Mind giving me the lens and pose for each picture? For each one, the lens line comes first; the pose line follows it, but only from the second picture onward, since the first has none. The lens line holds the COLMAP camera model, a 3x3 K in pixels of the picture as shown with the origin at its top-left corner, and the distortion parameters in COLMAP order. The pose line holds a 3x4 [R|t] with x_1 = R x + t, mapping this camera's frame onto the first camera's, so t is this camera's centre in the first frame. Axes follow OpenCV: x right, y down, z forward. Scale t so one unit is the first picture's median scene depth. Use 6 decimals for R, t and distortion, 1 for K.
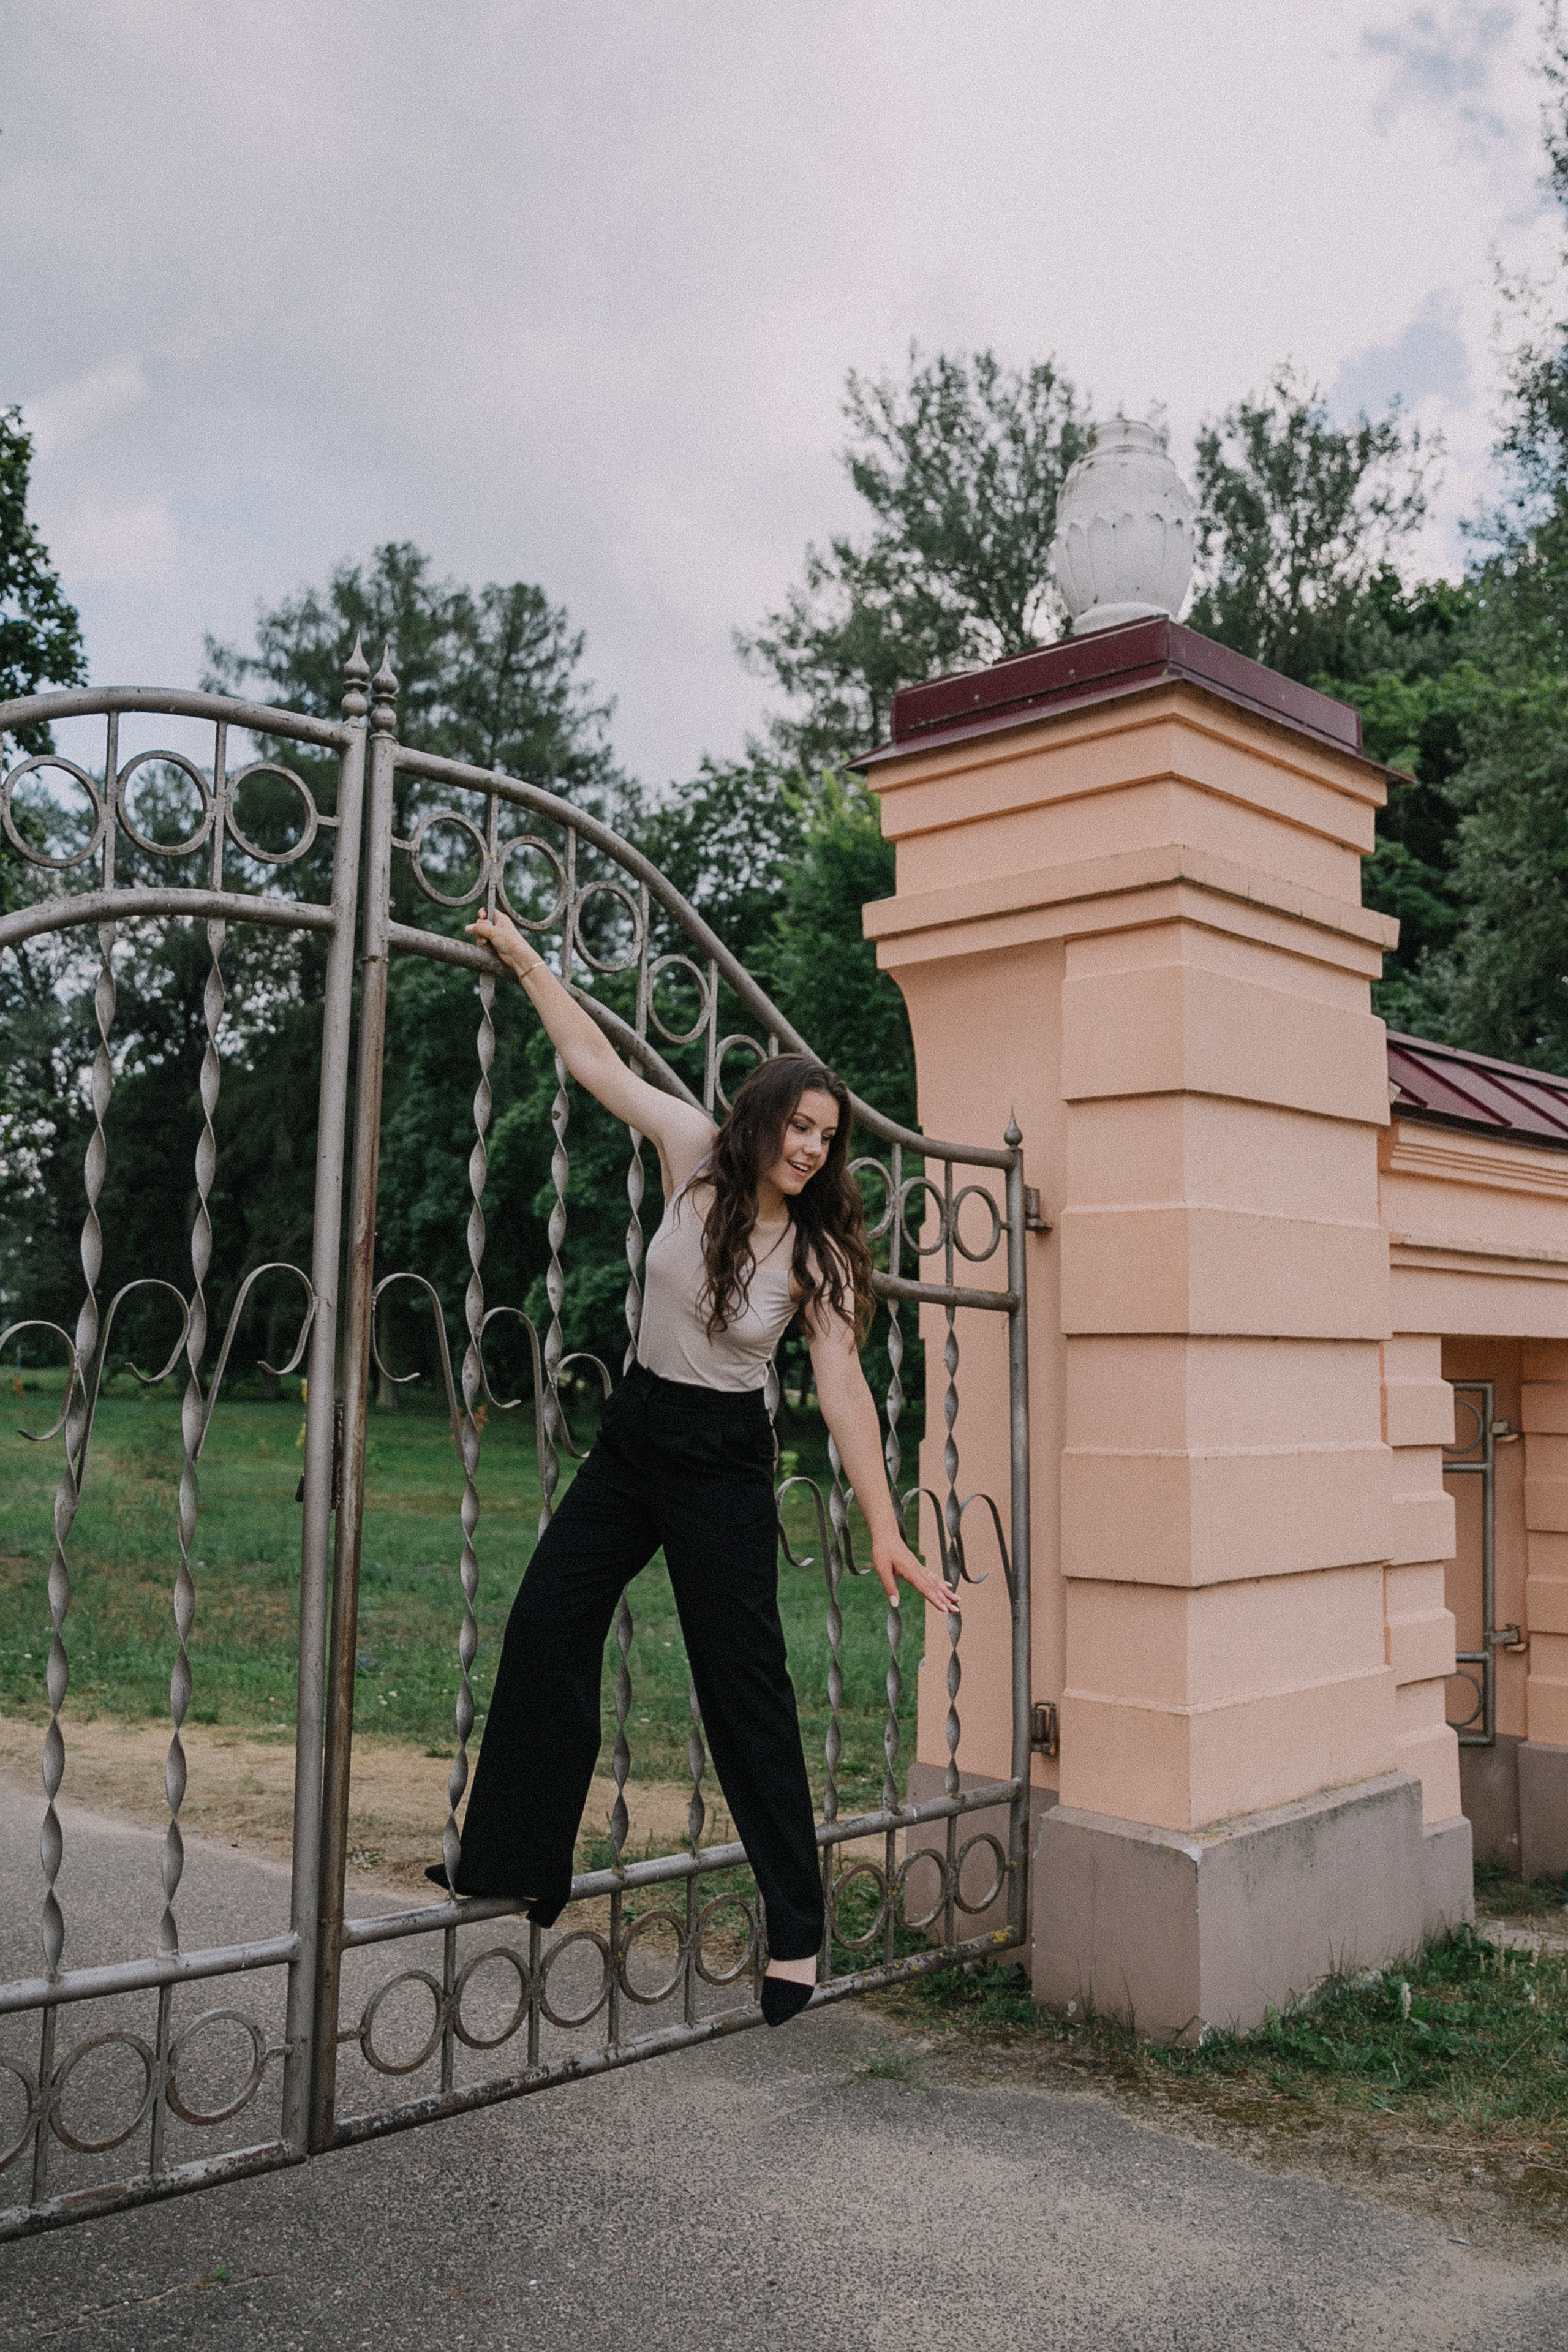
lens RADIAL K [[1999.9, 0, 784.0], [0, 1999.9, 1176.0], [0, 0, 1]] dist [-0.077454, 0.018012]
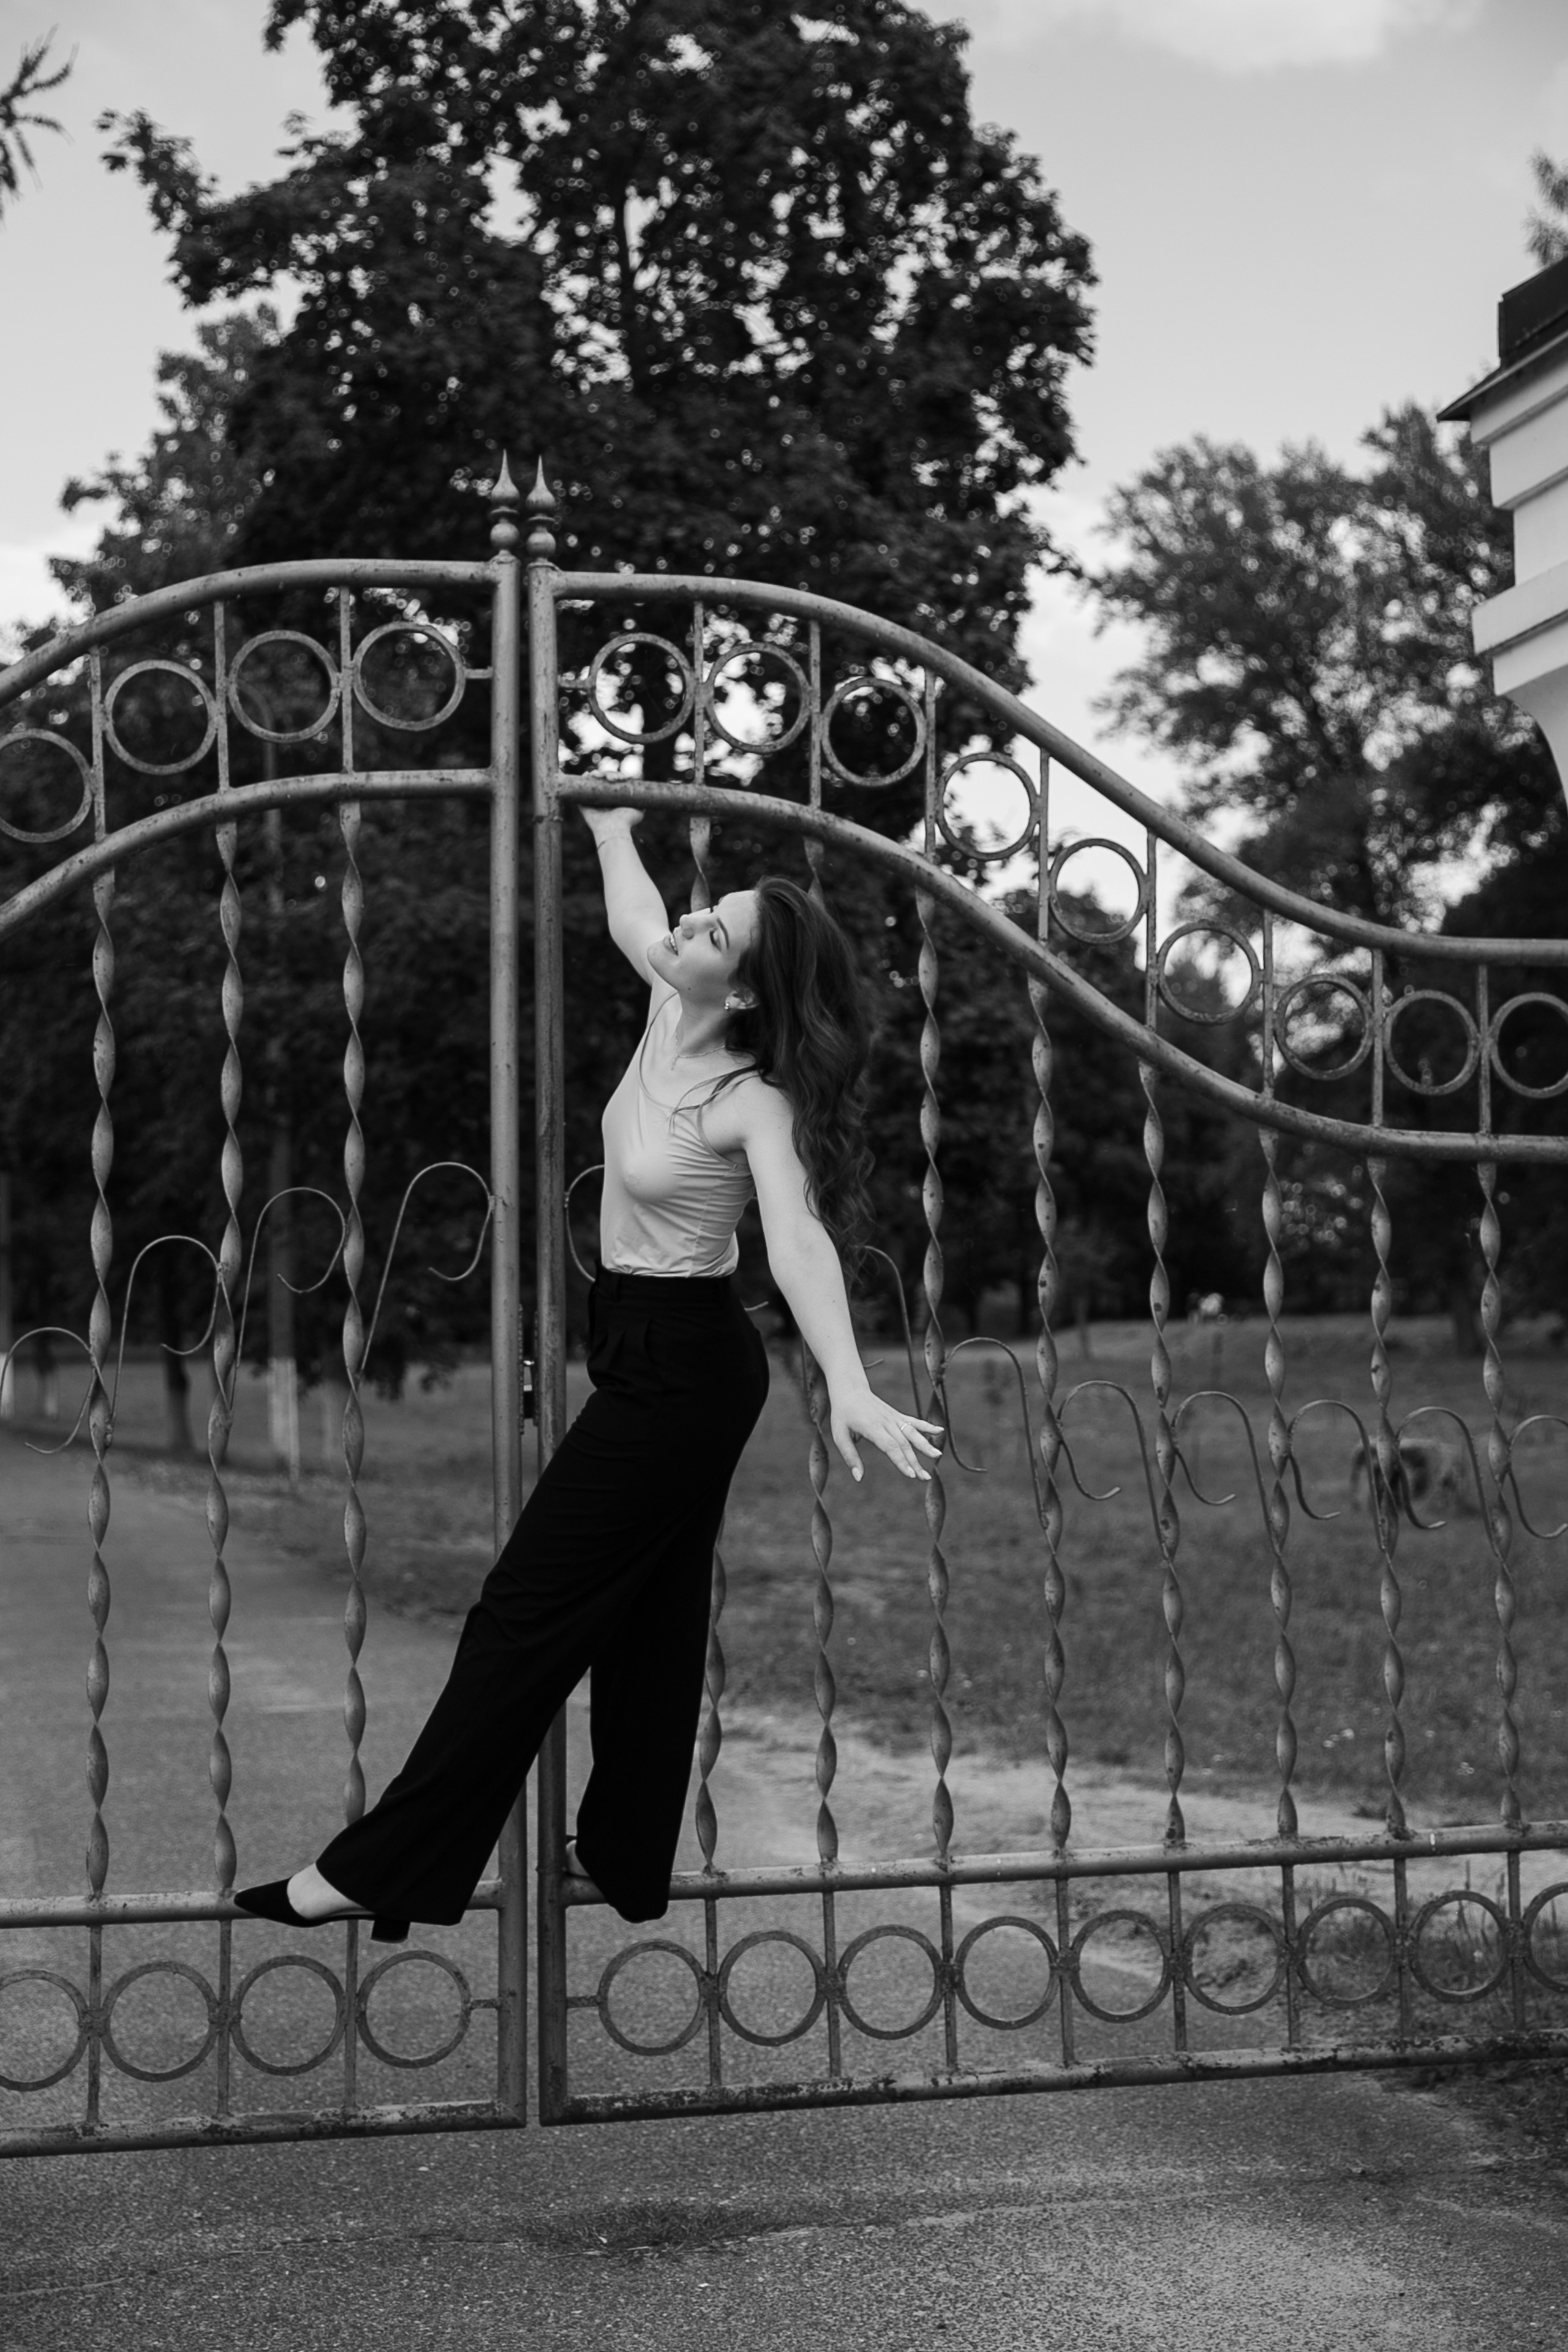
lens RADIAL K [[3255.7, 0, 784.0], [0, 3255.7, 1176.0], [0, 0, 1]] dist [0.017784, -0.048221]
pose [[0.826138, -0.057091, -0.560567, 0.695449], [0.085942, 0.995981, 0.025222, 0.023939], [0.556874, -0.069014, 0.827725, -0.167581]]
